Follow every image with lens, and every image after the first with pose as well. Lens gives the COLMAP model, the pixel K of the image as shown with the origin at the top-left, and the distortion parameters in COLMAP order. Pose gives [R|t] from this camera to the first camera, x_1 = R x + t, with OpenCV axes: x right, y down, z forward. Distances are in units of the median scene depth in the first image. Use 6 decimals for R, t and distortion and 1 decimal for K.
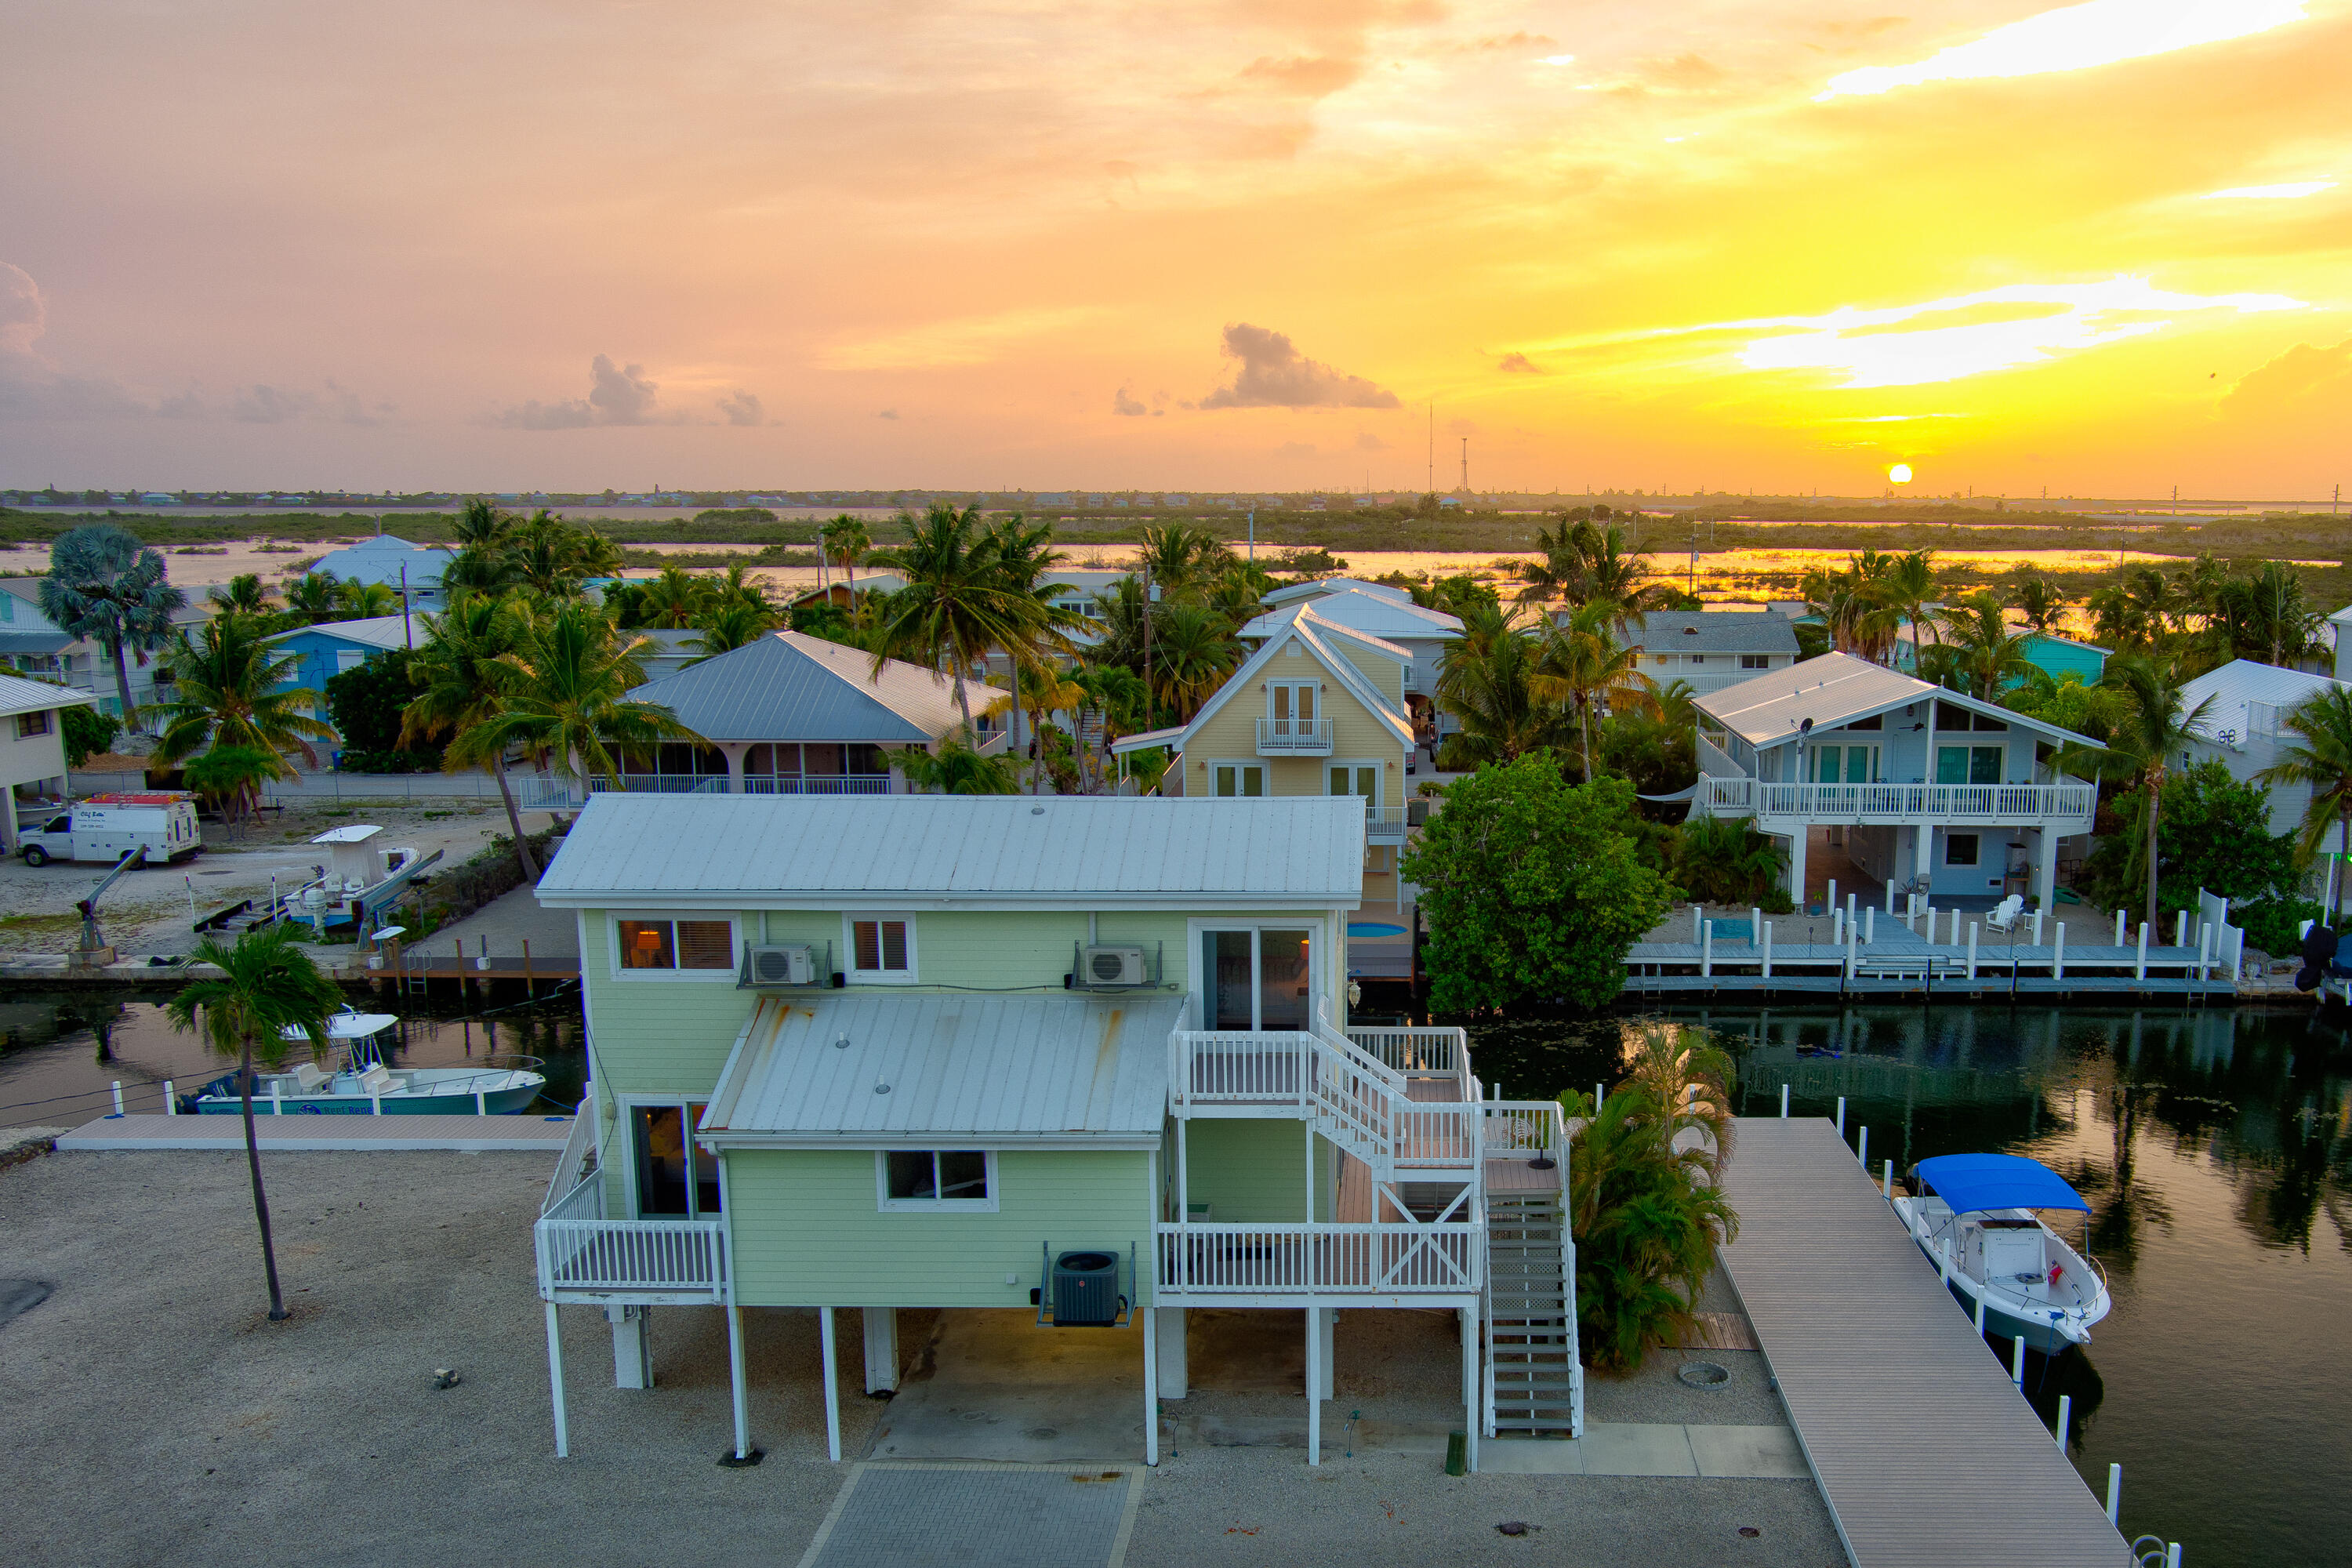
lens RADIAL K [[2230.8, 0, 1170.1], [0, 2230.8, 837.7], [0, 0, 1]] dist [-0.049883, 0.003042]
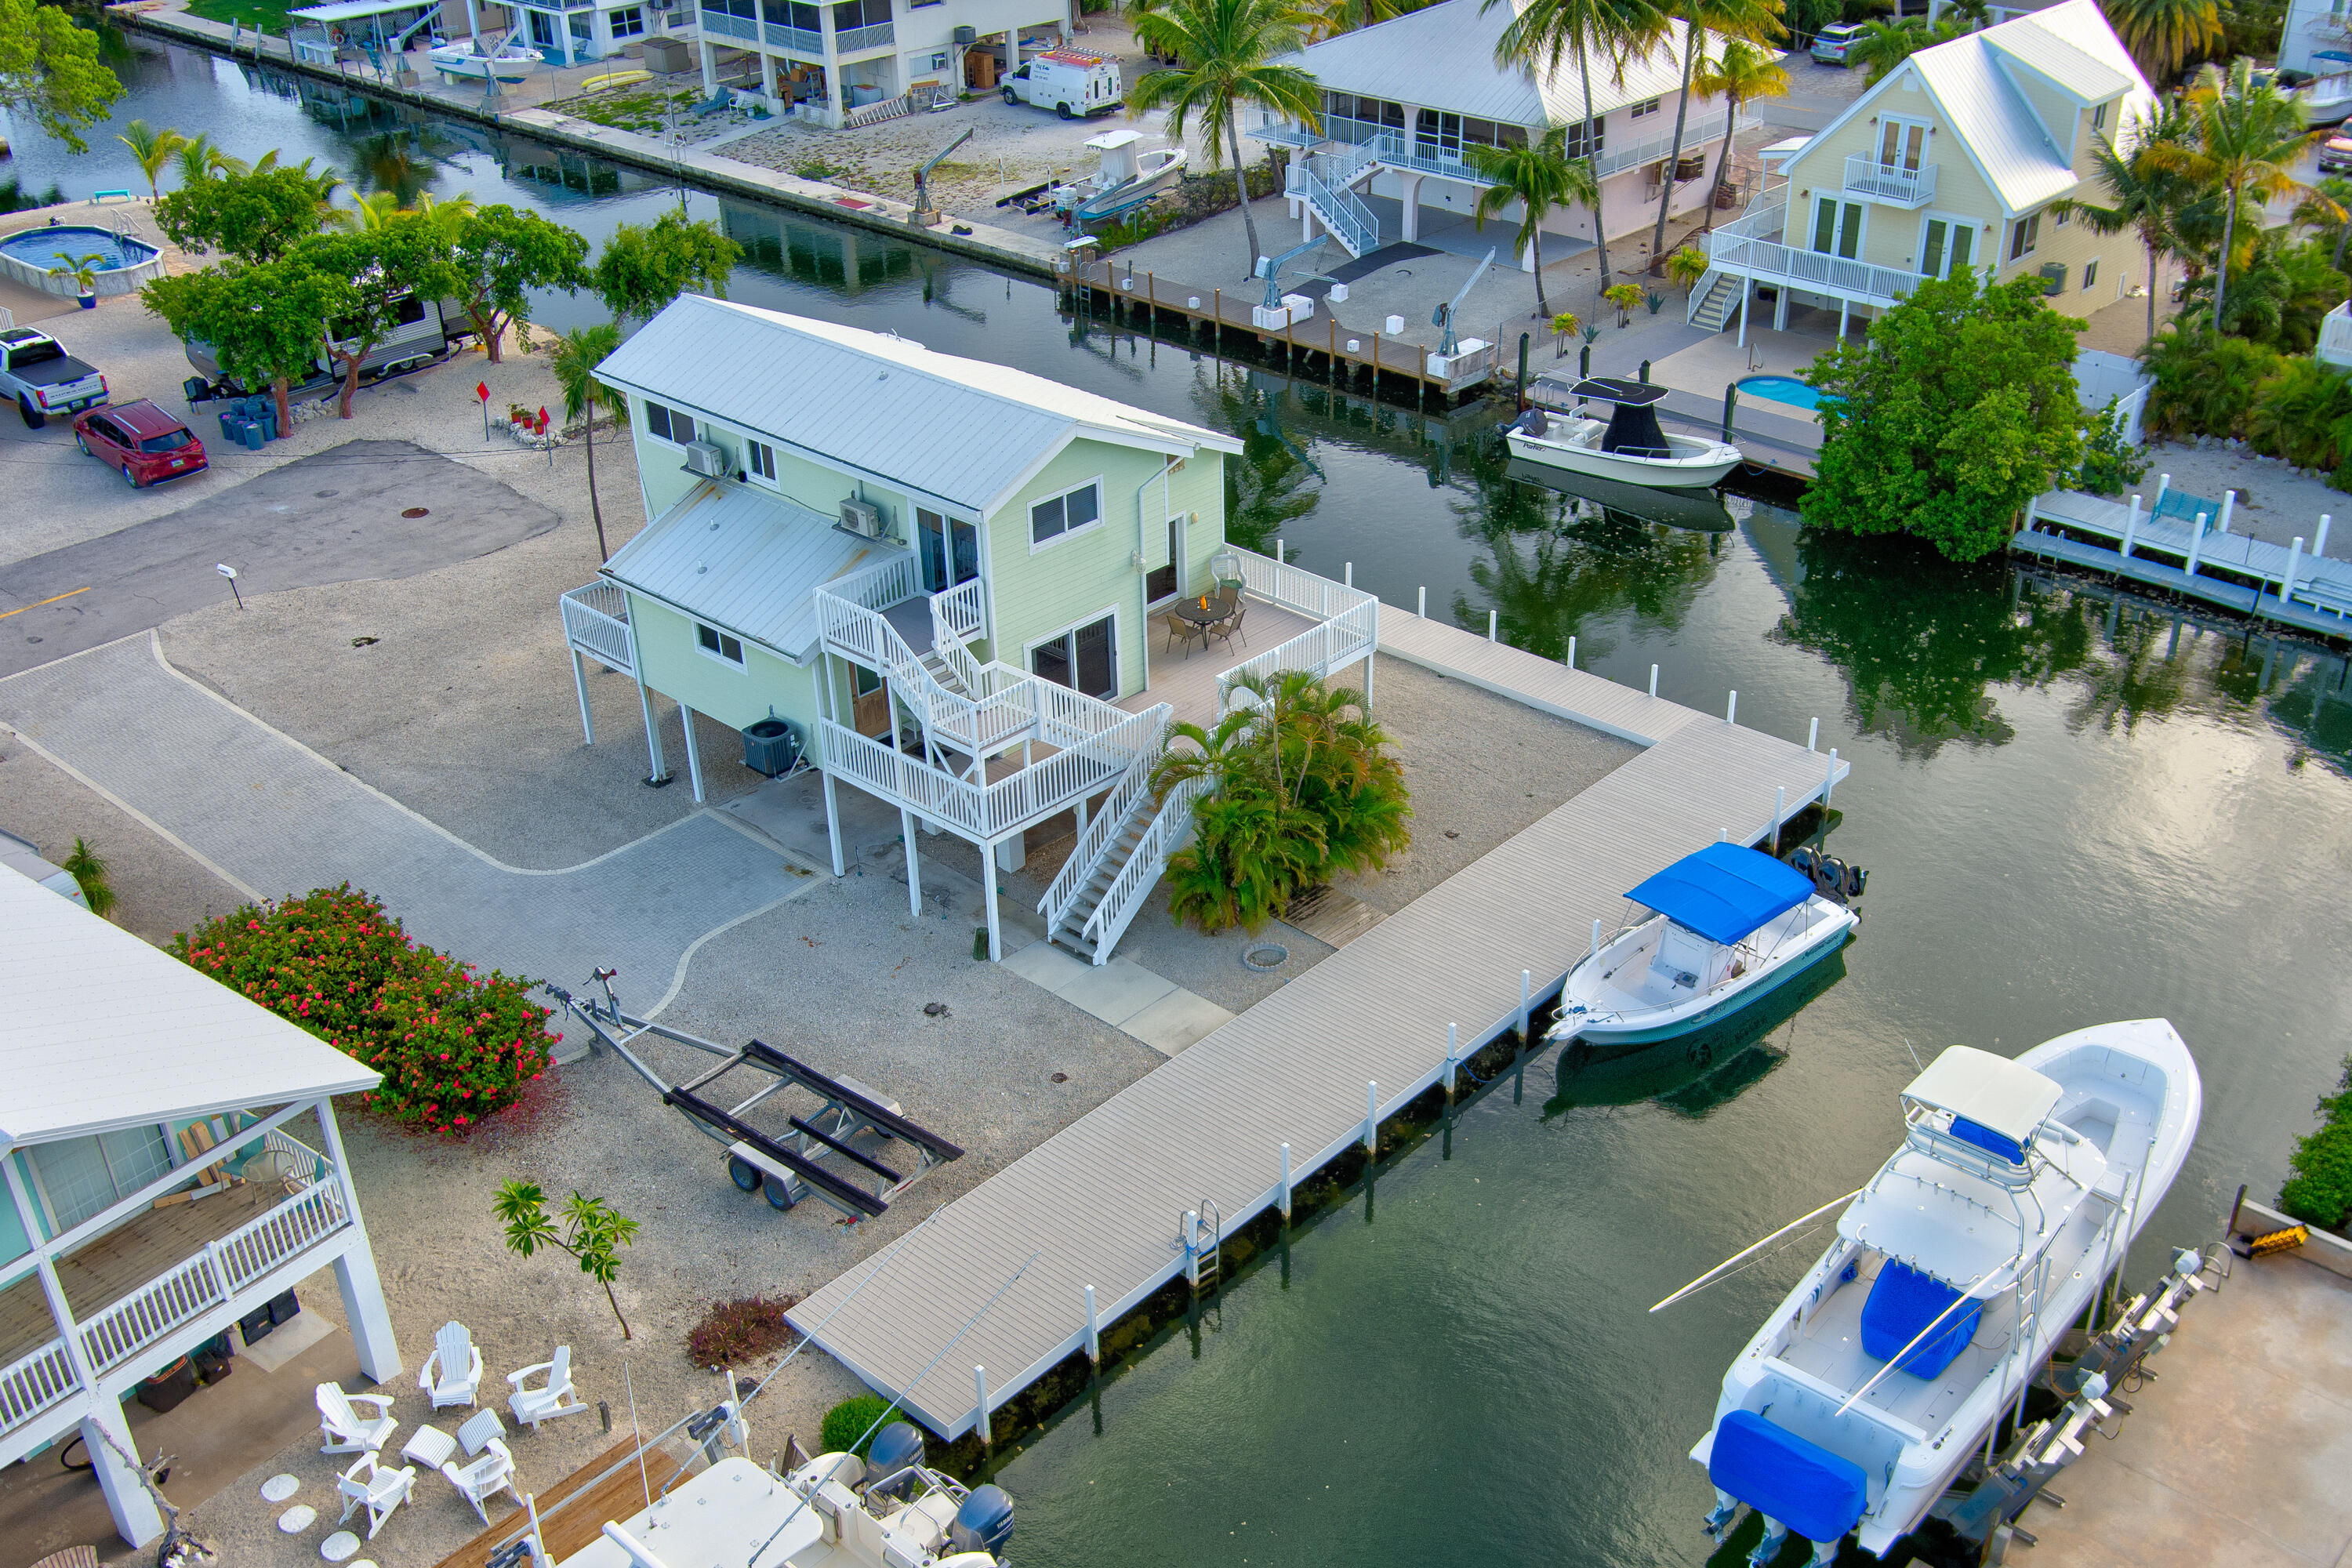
lens RADIAL K [[2230.8, 0, 1170.1], [0, 2230.8, 837.7], [0, 0, 1]] dist [-0.049883, 0.003042]
pose [[0.756224, 0.325942, -0.567350, 0.472482], [-0.074675, 0.904421, 0.420054, -0.173279], [0.650037, -0.275288, 0.708285, 0.078042]]
